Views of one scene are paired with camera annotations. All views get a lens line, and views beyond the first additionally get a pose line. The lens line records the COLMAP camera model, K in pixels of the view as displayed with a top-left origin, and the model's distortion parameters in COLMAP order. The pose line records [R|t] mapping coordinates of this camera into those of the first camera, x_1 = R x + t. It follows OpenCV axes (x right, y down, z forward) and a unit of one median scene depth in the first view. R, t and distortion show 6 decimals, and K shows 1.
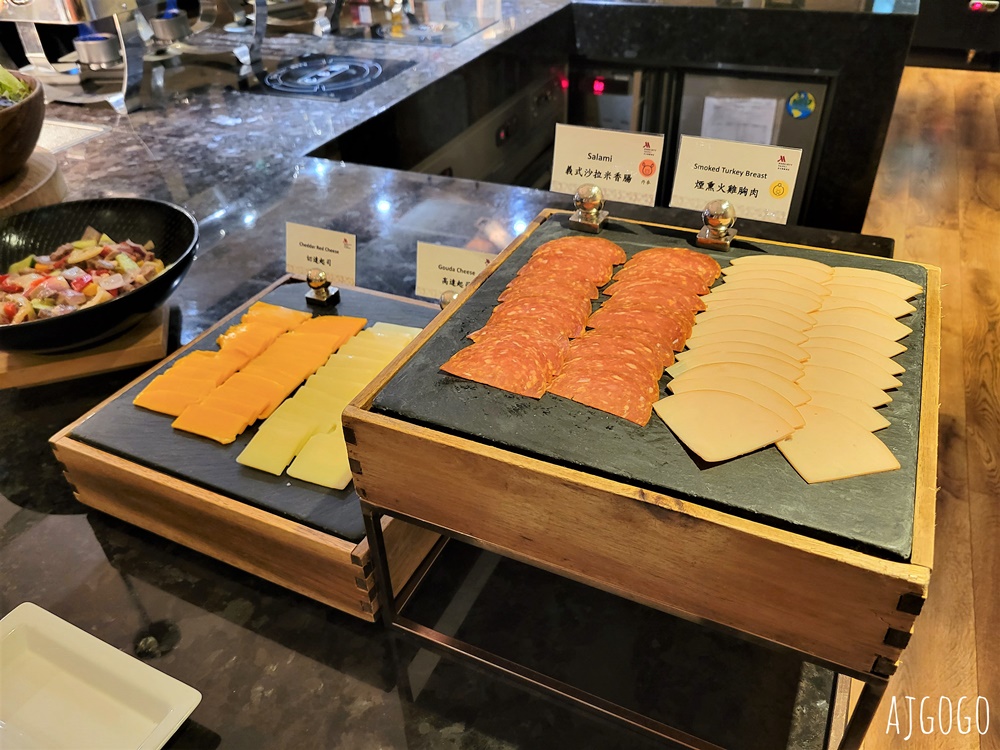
lens RADIAL K [[776.7, 0, 488.9], [0, 776.7, 381.3], [0, 0, 1]] dist [0.028171, -0.000306]
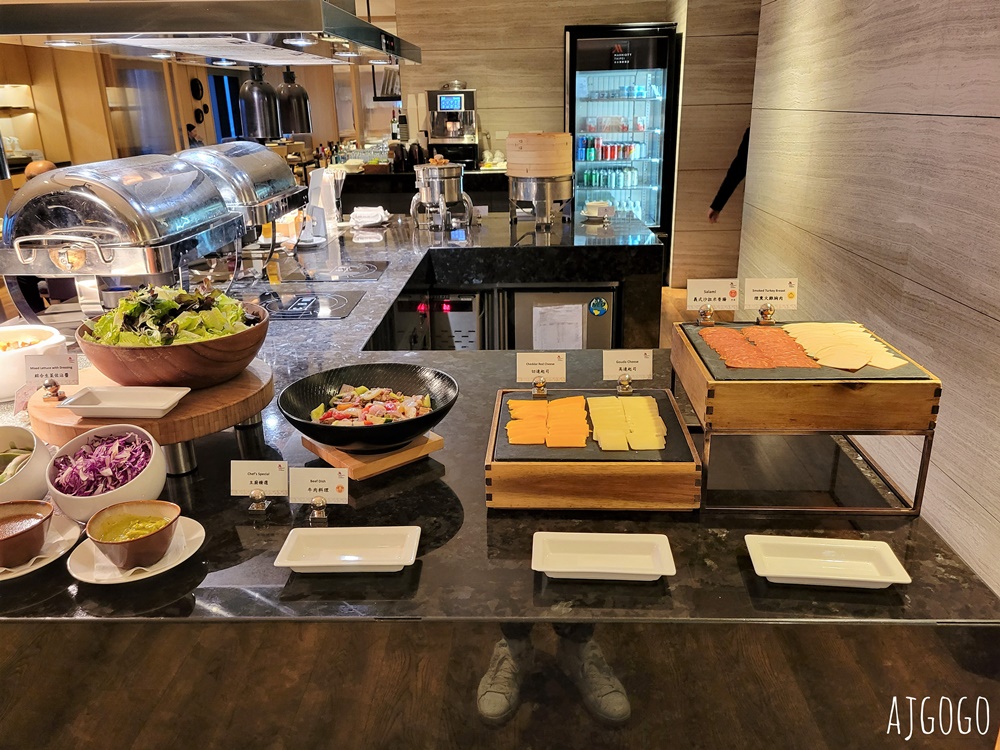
lens RADIAL K [[794.0, 0, 500.0], [0, 794.0, 375.0], [0, 0, 1]] dist [0.027991, 0.001062]
pose [[0.919958, -0.108311, 0.376756, -0.335666], [0.216602, 0.941487, -0.258234, 0.100524], [-0.326741, 0.319171, 0.889590, -0.188377]]
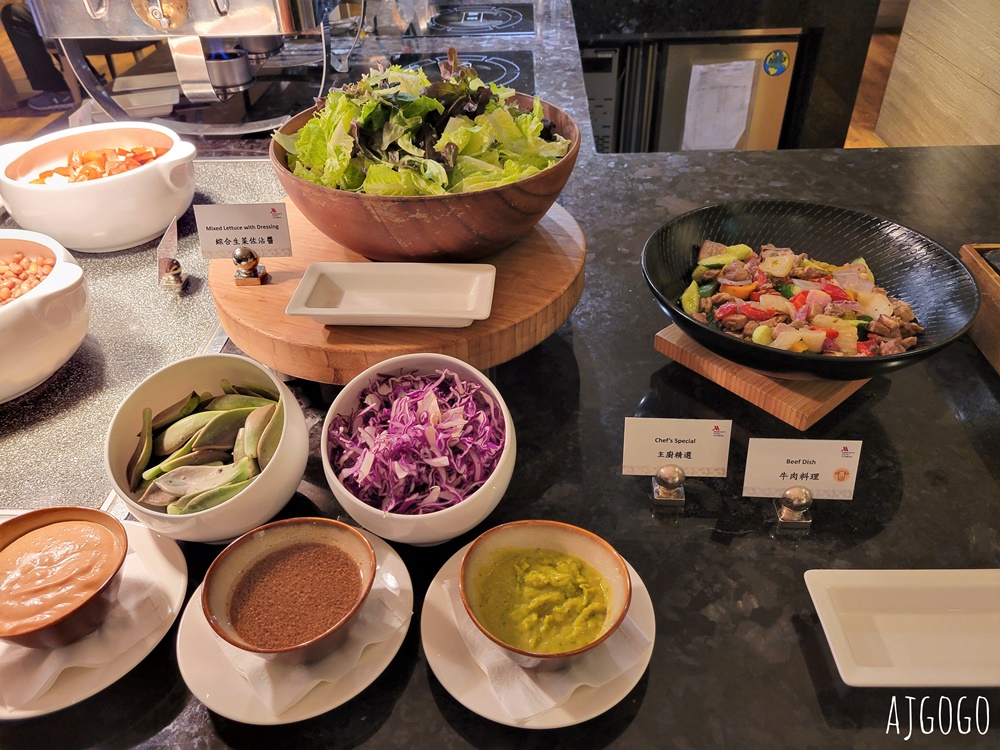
lens RADIAL K [[776.7, 0, 488.9], [0, 776.7, 381.3], [0, 0, 1]] dist [0.028171, -0.000306]
pose [[0.923129, -0.225110, 0.311701, -0.439243], [0.223075, 0.973867, 0.042670, -0.057432], [-0.313161, 0.030143, 0.949222, 0.101748]]
